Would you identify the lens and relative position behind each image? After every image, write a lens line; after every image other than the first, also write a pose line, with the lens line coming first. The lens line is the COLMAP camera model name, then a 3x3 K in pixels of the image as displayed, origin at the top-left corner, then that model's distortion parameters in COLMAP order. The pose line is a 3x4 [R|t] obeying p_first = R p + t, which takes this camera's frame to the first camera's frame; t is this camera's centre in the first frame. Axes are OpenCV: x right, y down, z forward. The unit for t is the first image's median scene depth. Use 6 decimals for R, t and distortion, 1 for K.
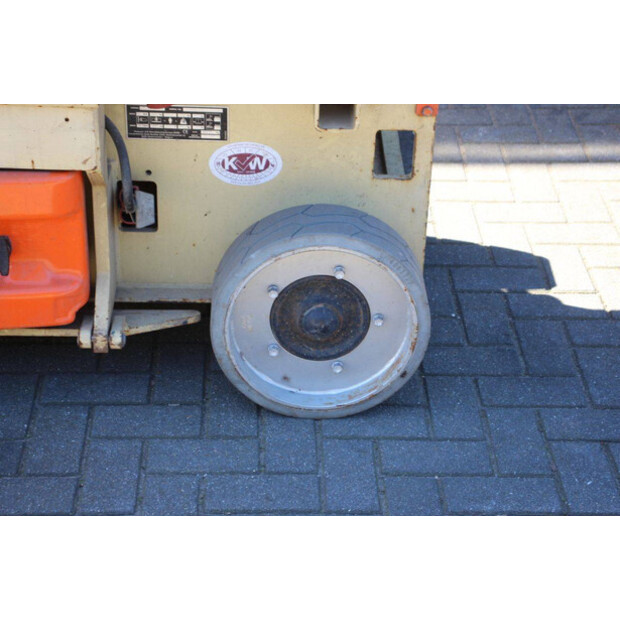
lens RADIAL K [[1480.0, 0, 310.0], [0, 1480.0, 310.0], [0, 0, 1]] dist [0.381604, -0.023006]
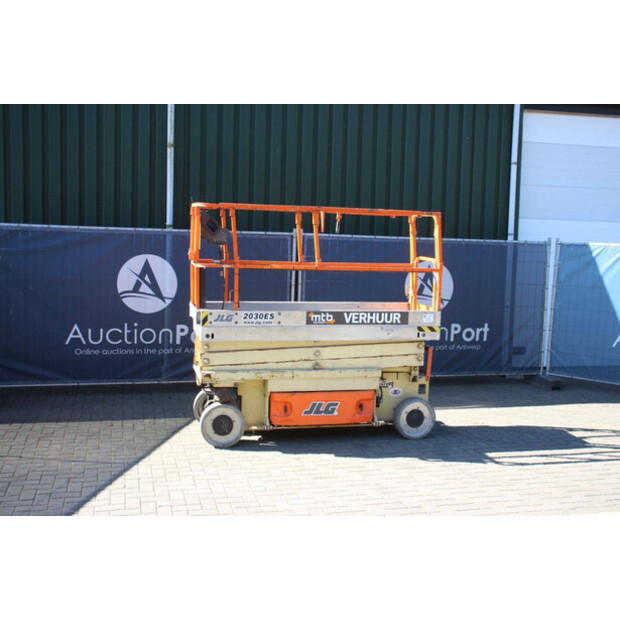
lens RADIAL K [[726.4, 0, 310.0], [0, 726.4, 310.0], [0, 0, 1]] dist [-0.019634, -0.004126]
pose [[0.976949, -0.026212, 0.211857, -0.889100], [0.114159, 0.902751, -0.414738, 0.680011], [-0.180383, 0.429363, 0.884935, -1.368277]]
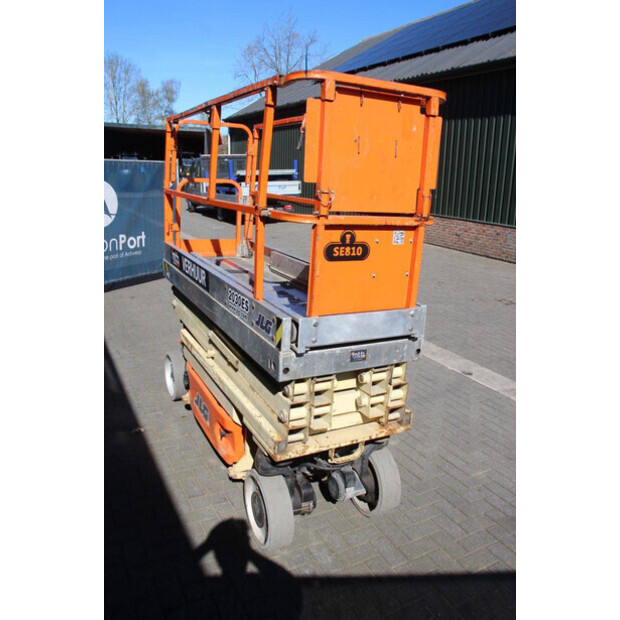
lens RADIAL K [[506.0, 0, 310.0], [0, 506.0, 310.0], [0, 0, 1]] dist [-0.114734, 0.018402]
pose [[-0.432488, -0.286981, 0.854749, -1.384670], [0.422258, 0.773141, 0.473235, -0.806030], [-0.796651, 0.565593, -0.213194, 1.098463]]
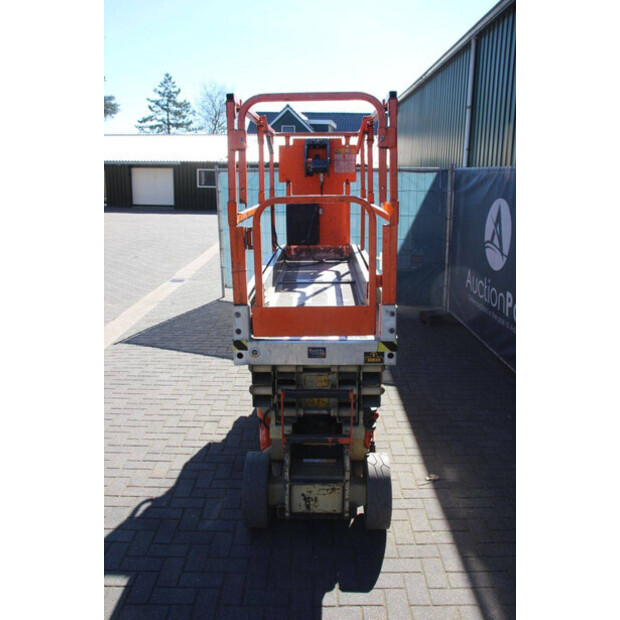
lens RADIAL K [[543.7, 0, 316.0], [0, 543.7, 311.4], [0, 0, 1]] dist [-0.094519, 0.006287]
pose [[-0.040550, 0.207279, -0.977441, 0.962870], [-0.530079, 0.824772, 0.196894, -0.556106], [0.846978, 0.526105, 0.076430, 0.836971]]
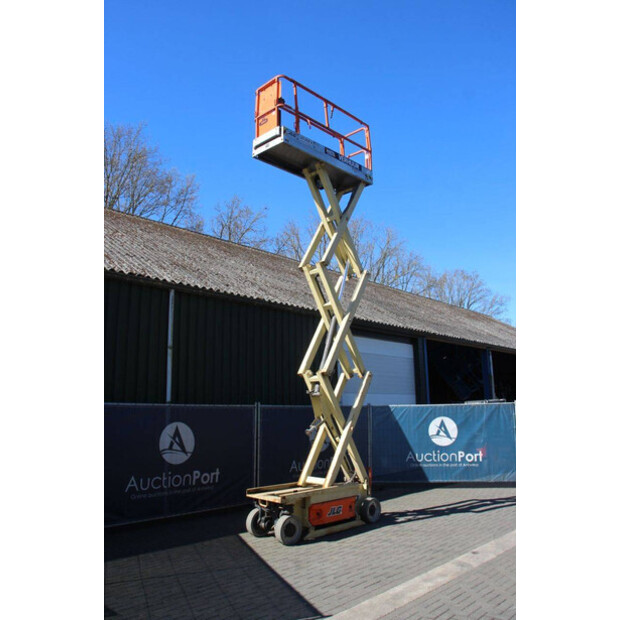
lens RADIAL K [[506.0, 0, 310.0], [0, 506.0, 310.0], [0, 0, 1]] dist [-0.114734, 0.018402]
pose [[0.723625, 0.092952, 0.683905, -2.428051], [0.386995, 0.765828, -0.513557, 0.473120], [-0.571490, 0.636291, 0.518201, -1.112836]]
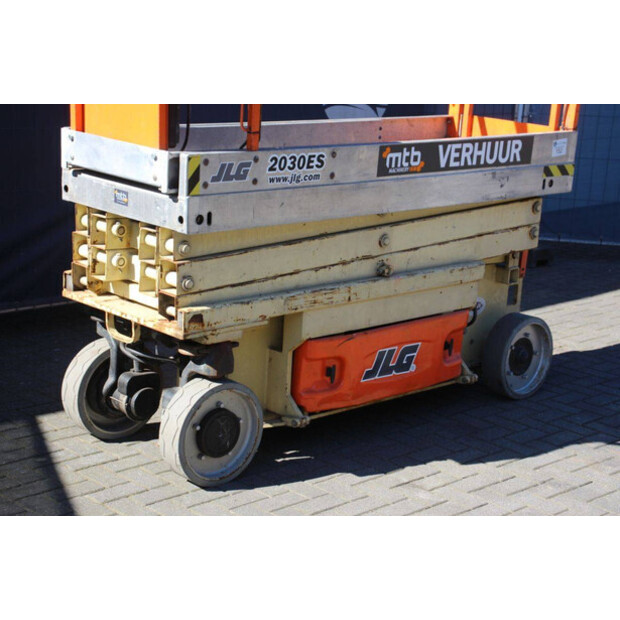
lens RADIAL K [[1250.7, 0, 310.0], [0, 1250.7, 310.0], [0, 0, 1]] dist [0.263808, 0.504868]
pose [[0.744033, -0.153044, 0.650378, -1.664391], [0.328825, 0.931242, -0.157040, 0.151591], [-0.581626, 0.330704, 0.743200, -0.431074]]
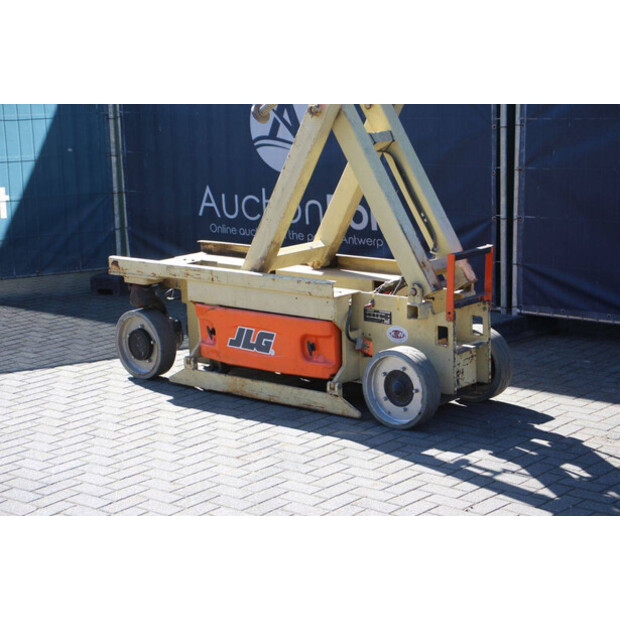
lens RADIAL K [[1402.6, 0, 310.0], [0, 1402.6, 310.0], [0, 0, 1]] dist [0.368579, -0.276959]
pose [[0.734206, 0.072482, -0.675046, 1.594219], [-0.309676, 0.920582, -0.237970, 0.529986], [0.604187, 0.383765, 0.698343, -0.927183]]
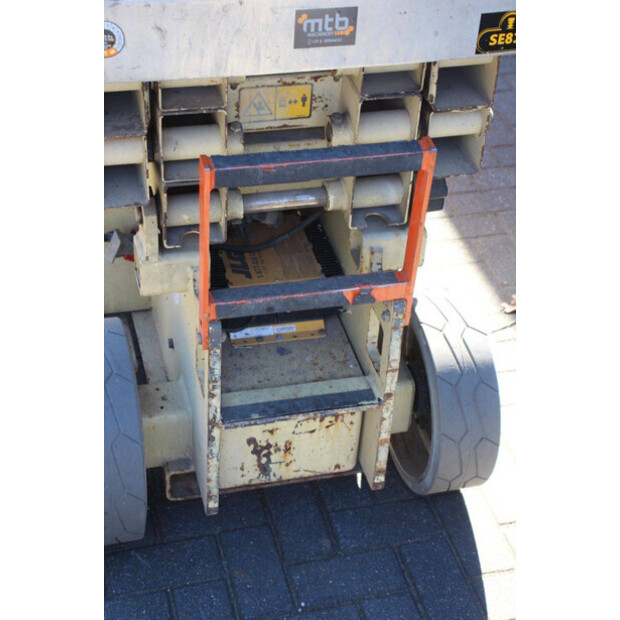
lens RADIAL K [[1240.6, 0, 310.0], [0, 1240.6, 310.0], [0, 0, 1]] dist [0.296298, 0.043122]
pose [[0.217132, 0.572630, -0.790537, 0.638072], [-0.552935, 0.739553, 0.383828, -0.447745], [0.804436, 0.353774, 0.477208, 0.698648]]
